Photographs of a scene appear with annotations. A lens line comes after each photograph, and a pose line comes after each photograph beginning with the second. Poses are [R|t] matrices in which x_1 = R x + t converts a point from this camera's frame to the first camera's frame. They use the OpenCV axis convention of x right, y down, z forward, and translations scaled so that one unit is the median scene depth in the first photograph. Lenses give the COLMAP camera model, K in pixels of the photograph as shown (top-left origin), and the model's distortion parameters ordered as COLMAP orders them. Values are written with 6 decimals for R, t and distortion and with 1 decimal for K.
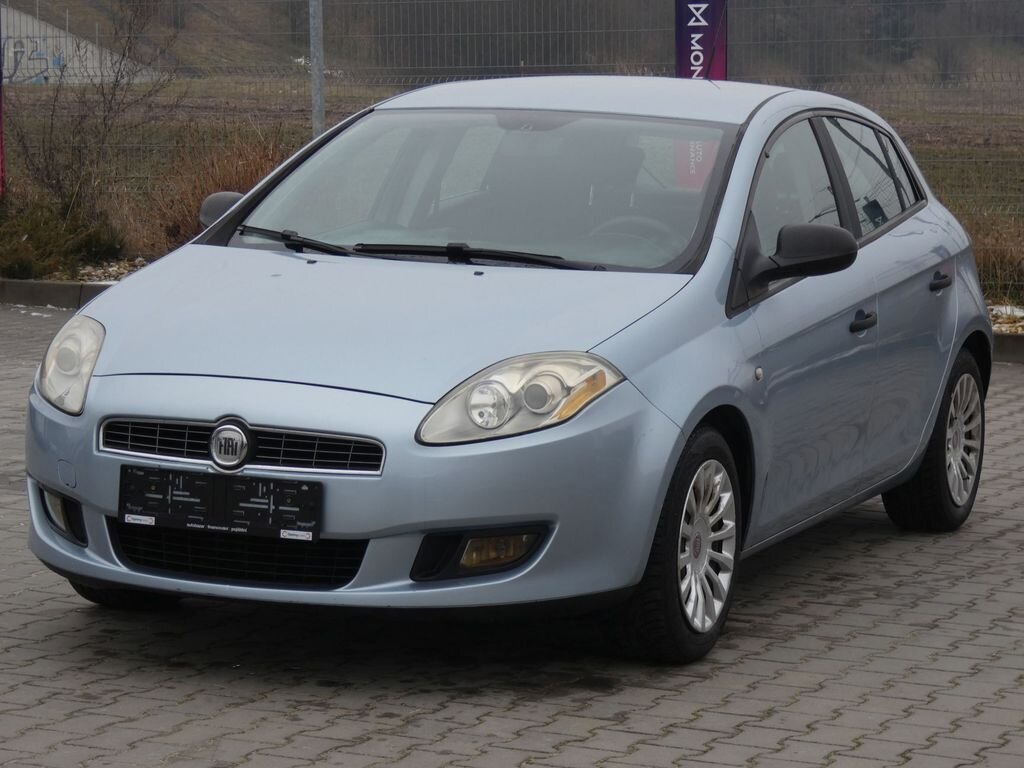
lens RADIAL K [[3039.6, 0, 517.1], [0, 3039.6, 382.1], [0, 0, 1]] dist [0.314355, 0.000000]
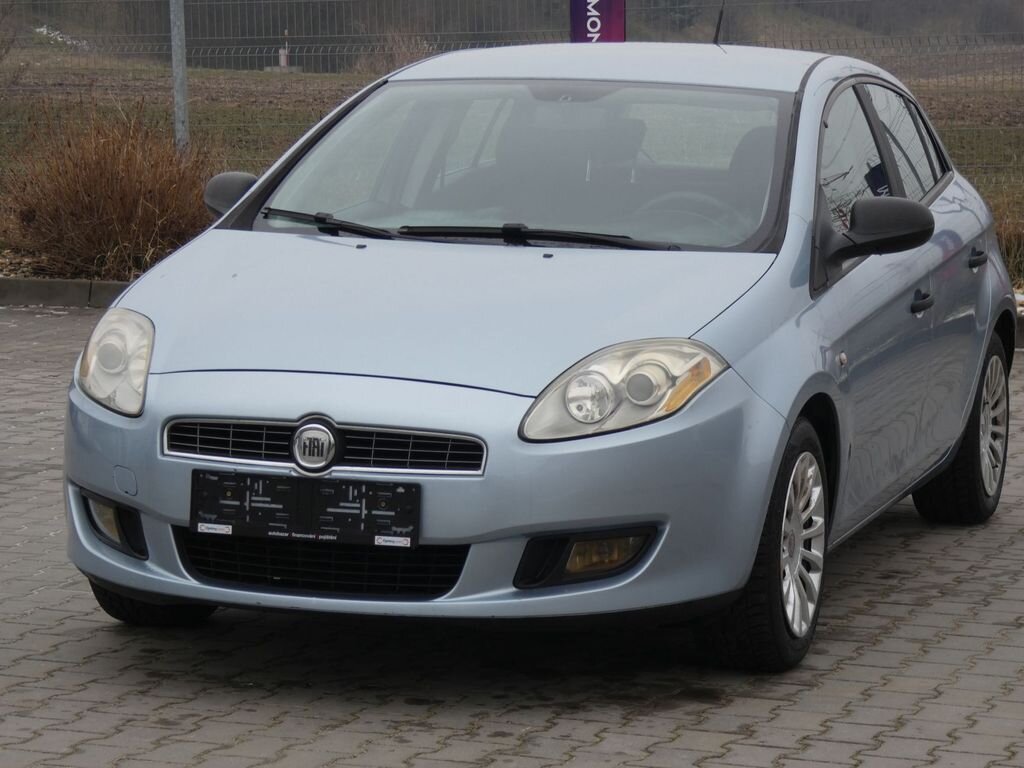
lens RADIAL K [[3238.4, 0, 526.5], [0, 3238.4, 376.0], [0, 0, 1]] dist [0.402750, 0.000000]
pose [[0.996510, -0.017597, 0.081596, -0.108577], [0.017506, 0.999845, 0.001835, -0.001101], [-0.081616, -0.000400, 0.996664, 0.015421]]
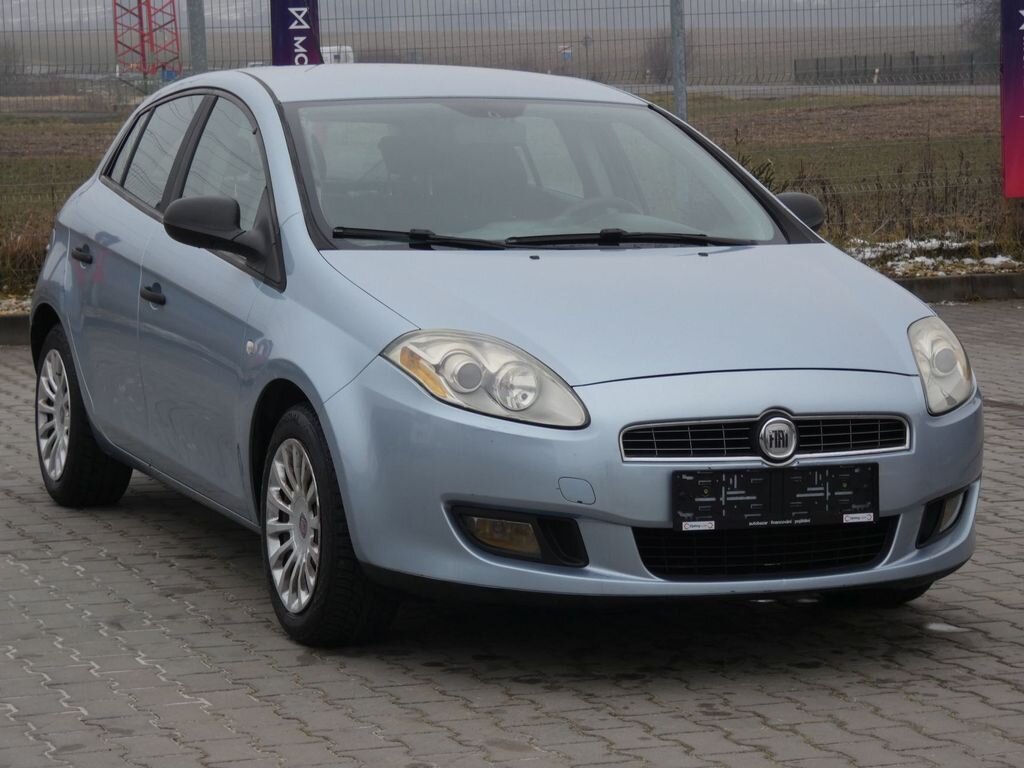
lens RADIAL K [[2837.4, 0, 511.0], [0, 2837.4, 392.4], [0, 0, 1]] dist [0.266228, 0.000000]
pose [[0.728797, -0.097970, 0.677685, -0.767977], [0.089353, 0.994856, 0.047729, -0.044835], [-0.678875, 0.025769, 0.733802, 0.378049]]
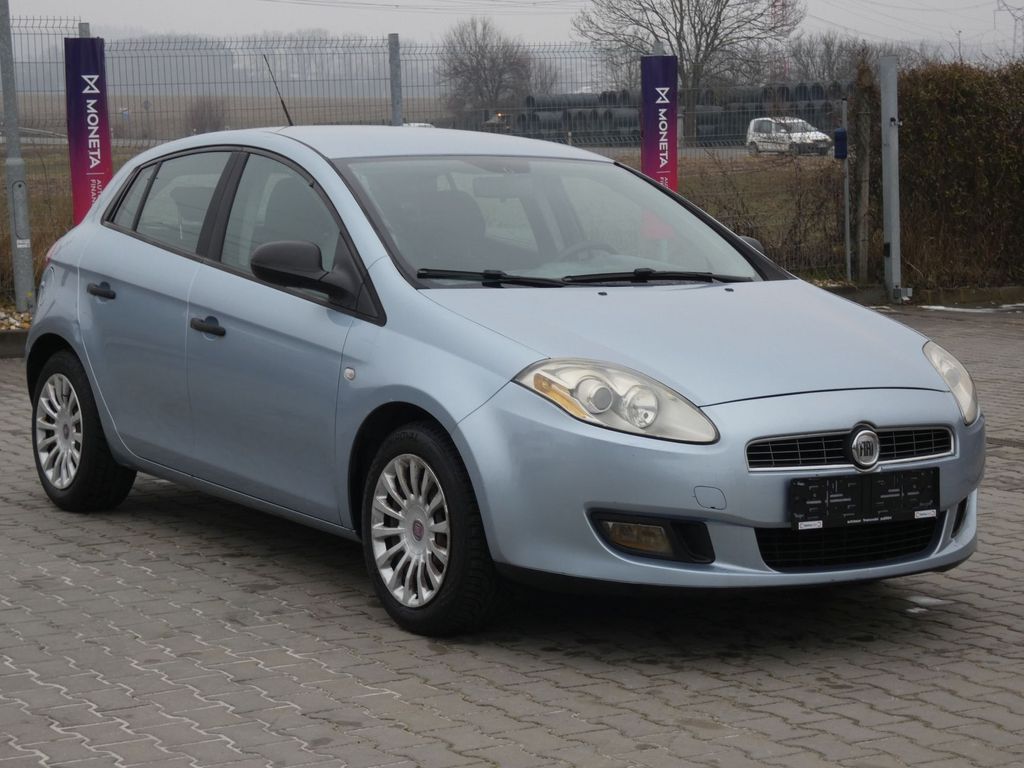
lens RADIAL K [[2249.0, 0, 511.1], [0, 2249.0, 379.2], [0, 0, 1]] dist [0.185824, 0.000000]
pose [[0.578719, -0.104866, 0.808757, -0.849682], [0.092166, 0.993755, 0.062902, -0.070341], [-0.810302, 0.038137, 0.584770, 0.598612]]
